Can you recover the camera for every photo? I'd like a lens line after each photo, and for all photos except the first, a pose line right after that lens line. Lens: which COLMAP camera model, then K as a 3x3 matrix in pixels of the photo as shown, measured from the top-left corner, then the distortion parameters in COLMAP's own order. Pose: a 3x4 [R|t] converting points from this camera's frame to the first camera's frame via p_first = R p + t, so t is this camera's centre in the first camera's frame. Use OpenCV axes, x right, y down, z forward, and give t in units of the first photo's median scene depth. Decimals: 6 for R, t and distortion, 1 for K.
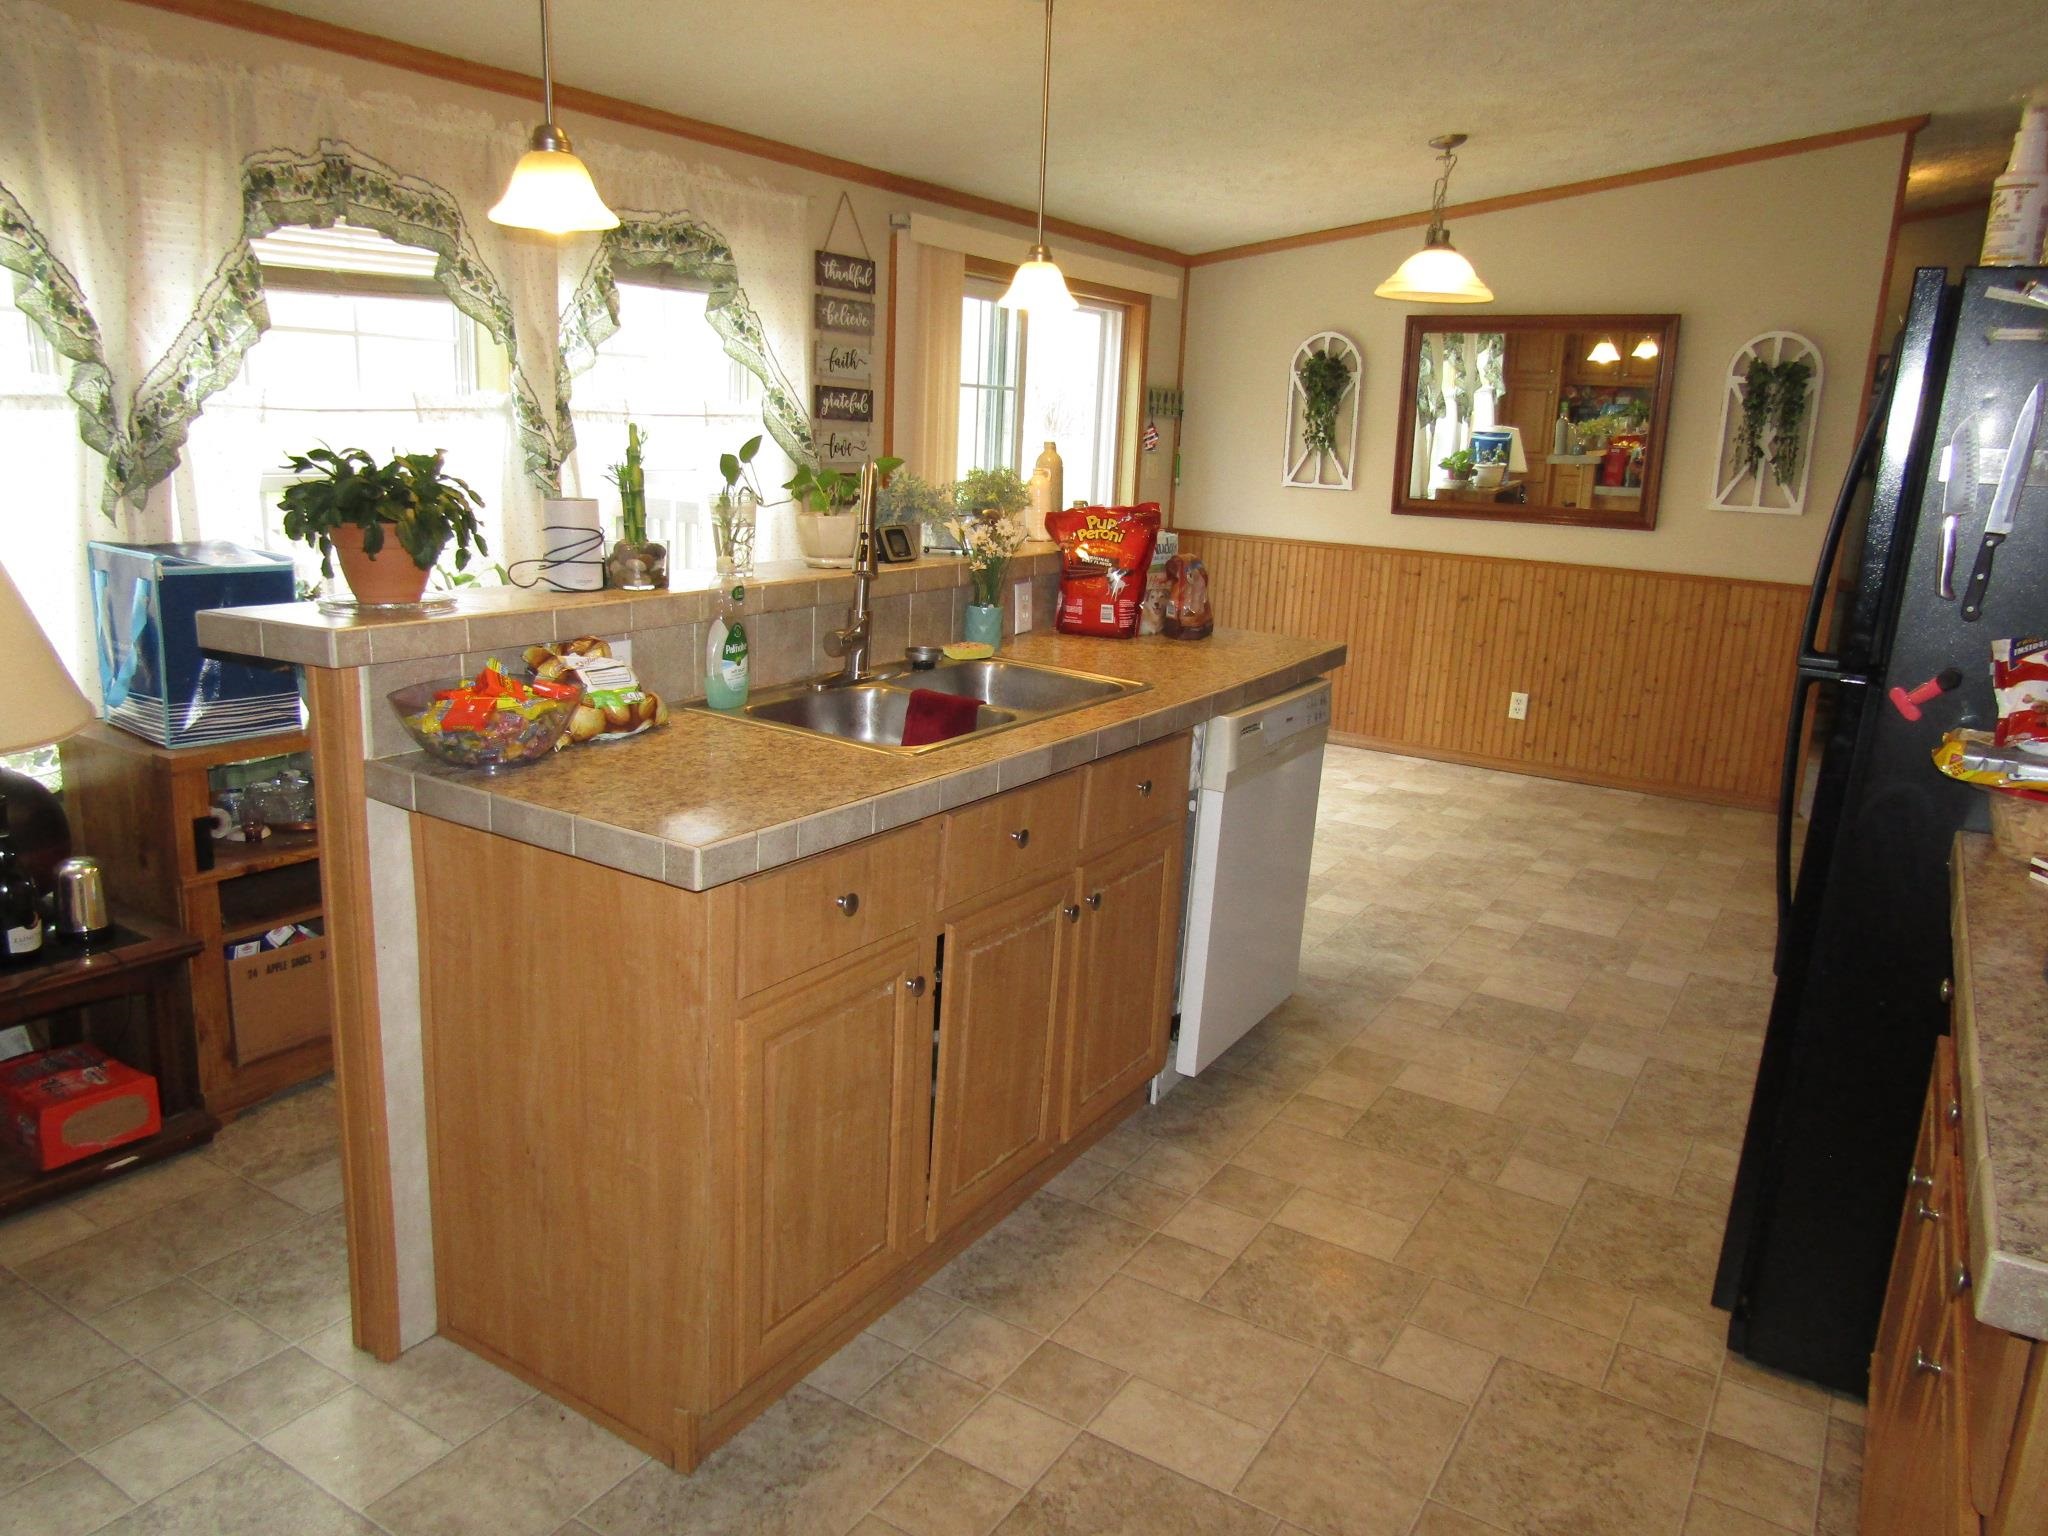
lens RADIAL K [[1462.1, 0, 1025.6], [0, 1462.1, 772.5], [0, 0, 1]] dist [-0.006621, -0.002791]
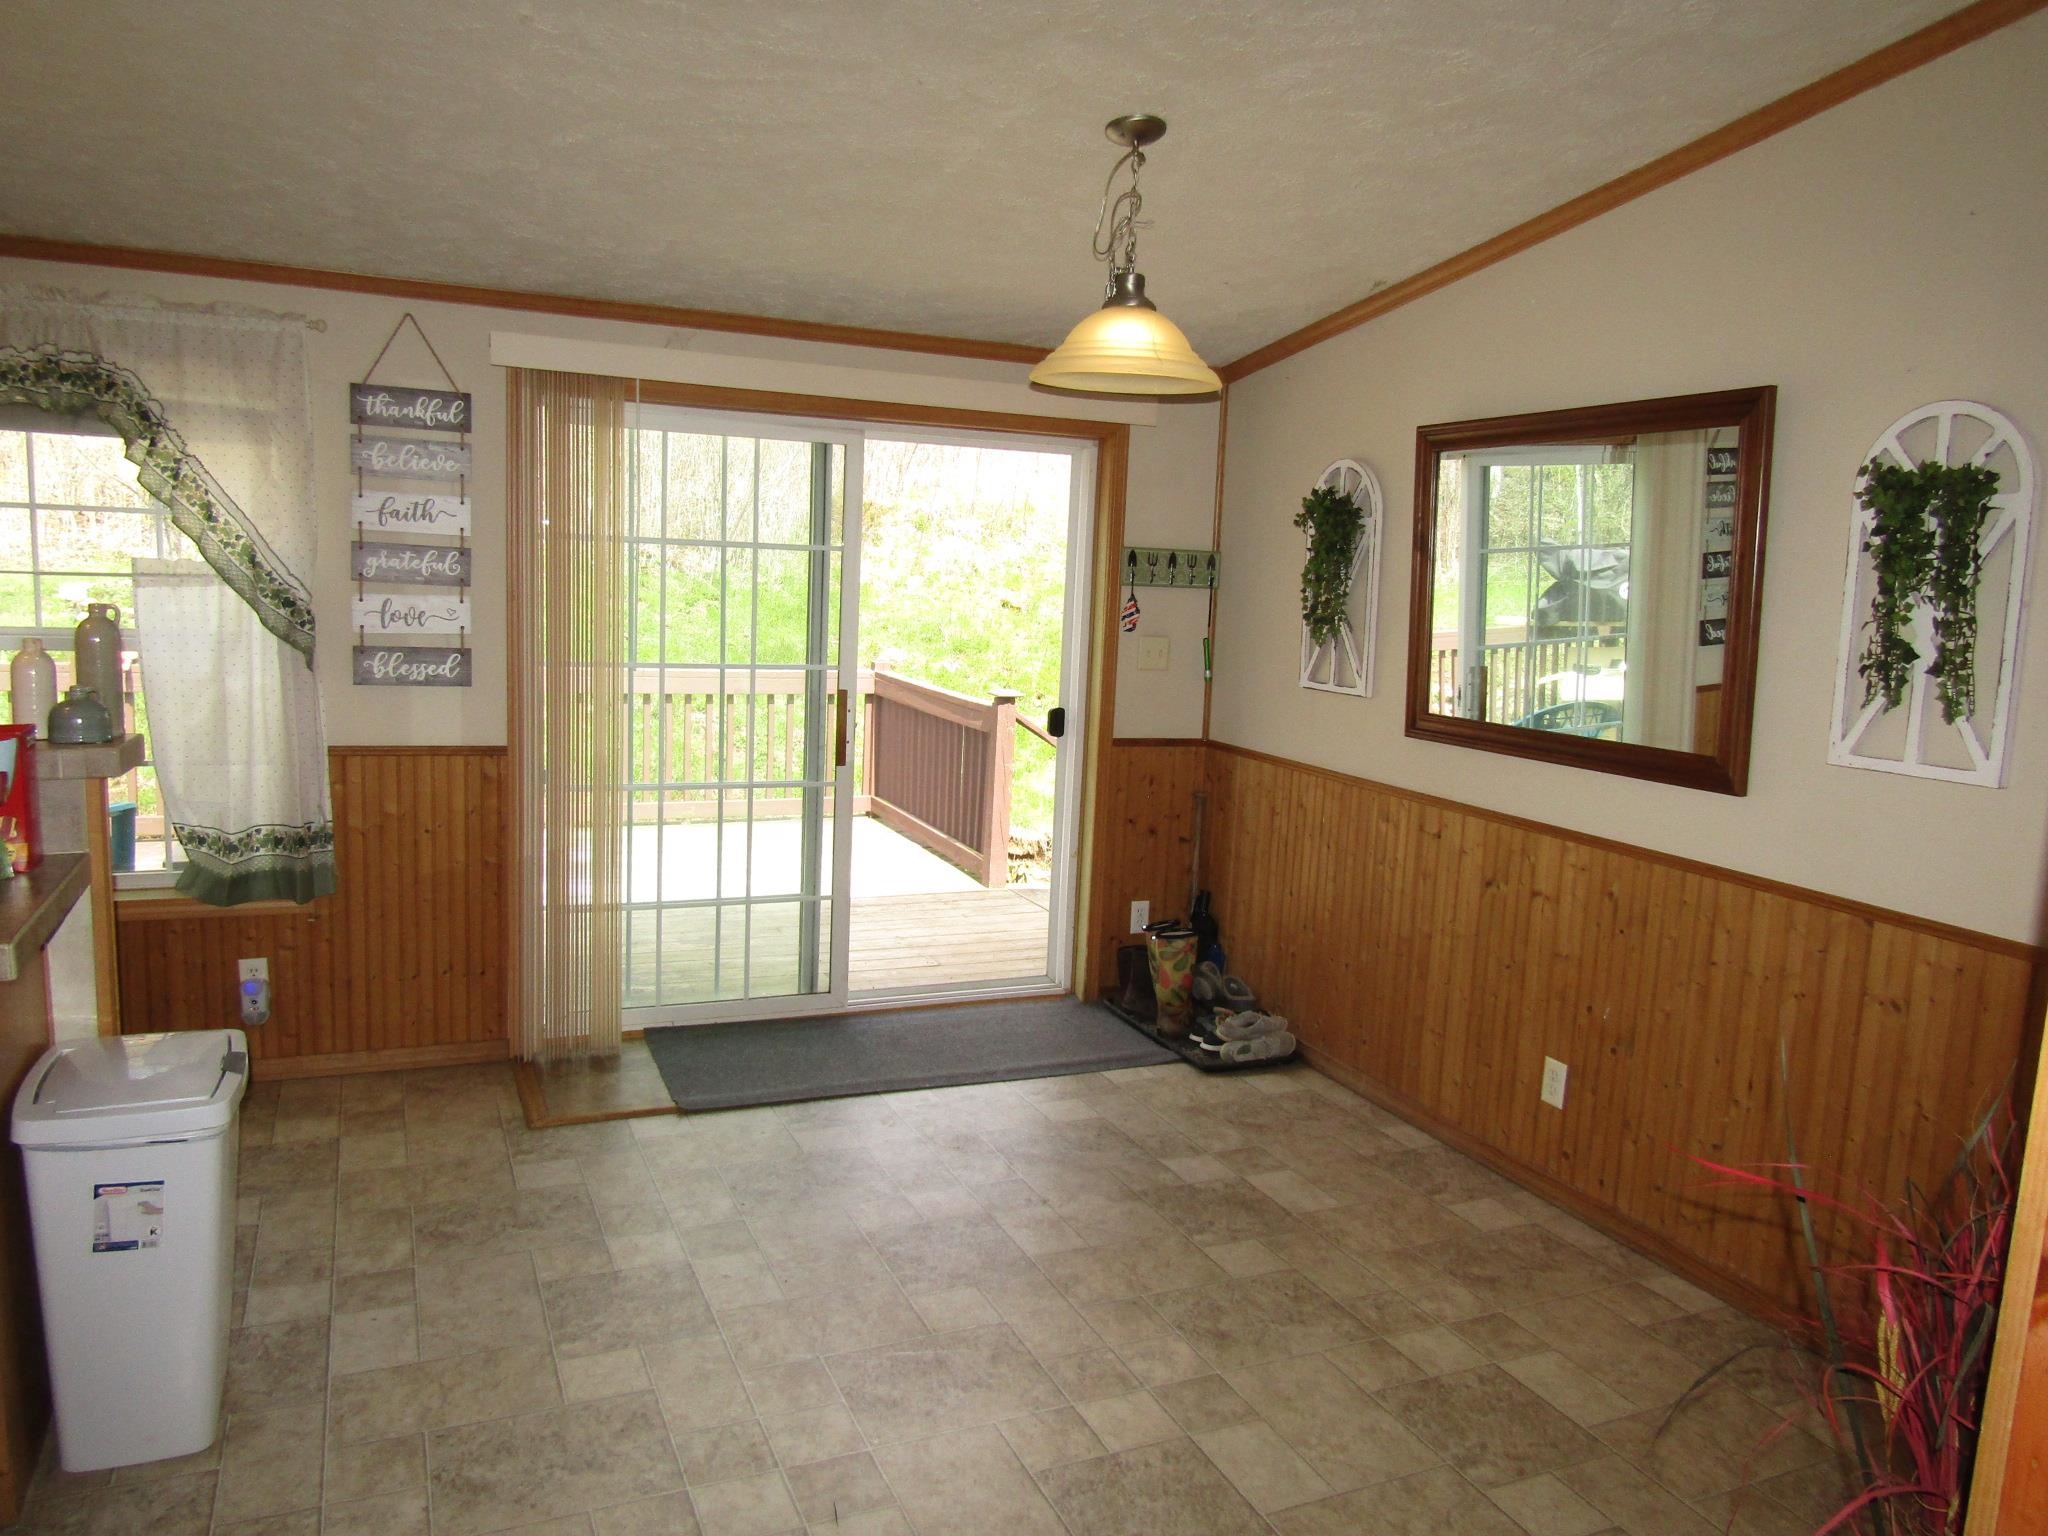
lens RADIAL K [[1462.1, 0, 1025.6], [0, 1462.1, 772.5], [0, 0, 1]] dist [-0.006621, -0.002791]
pose [[0.825862, 0.071020, -0.559382, 0.791672], [-0.139147, 0.987025, -0.080119, -0.150123], [0.546434, 0.144004, 0.825029, 0.667221]]
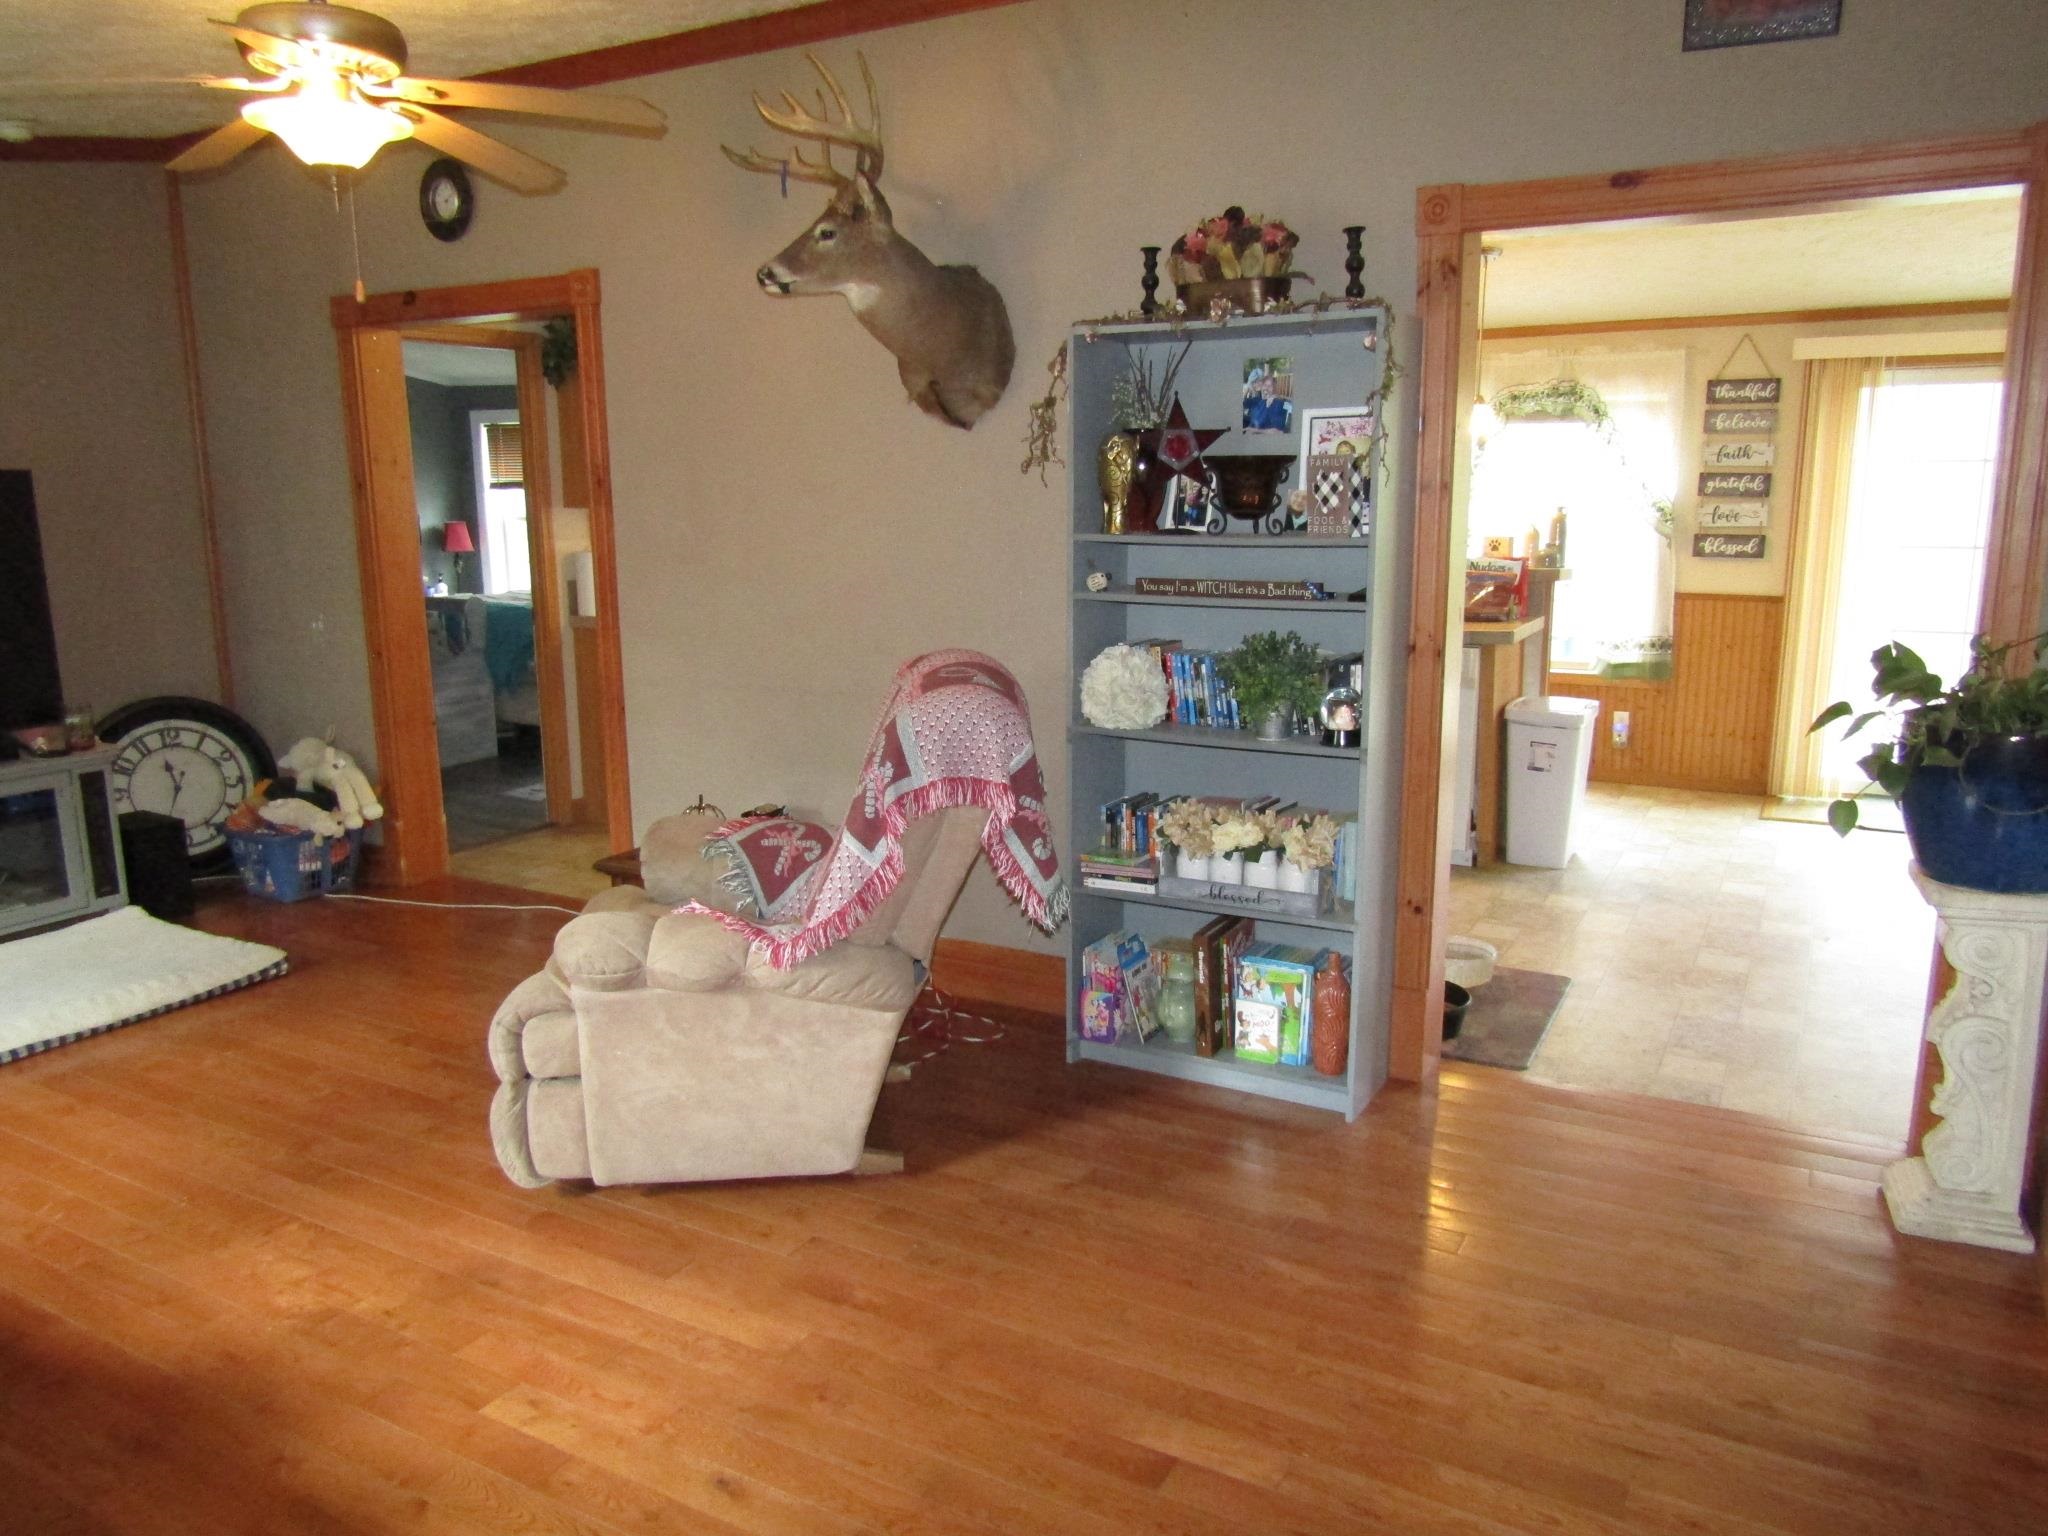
lens RADIAL K [[1462.1, 0, 1025.6], [0, 1462.1, 772.5], [0, 0, 1]] dist [-0.006621, -0.002791]
pose [[0.045333, 0.148249, -0.987911, 1.572016], [-0.225100, 0.965010, 0.134483, -0.031106], [0.973281, 0.216282, 0.077117, 0.380856]]
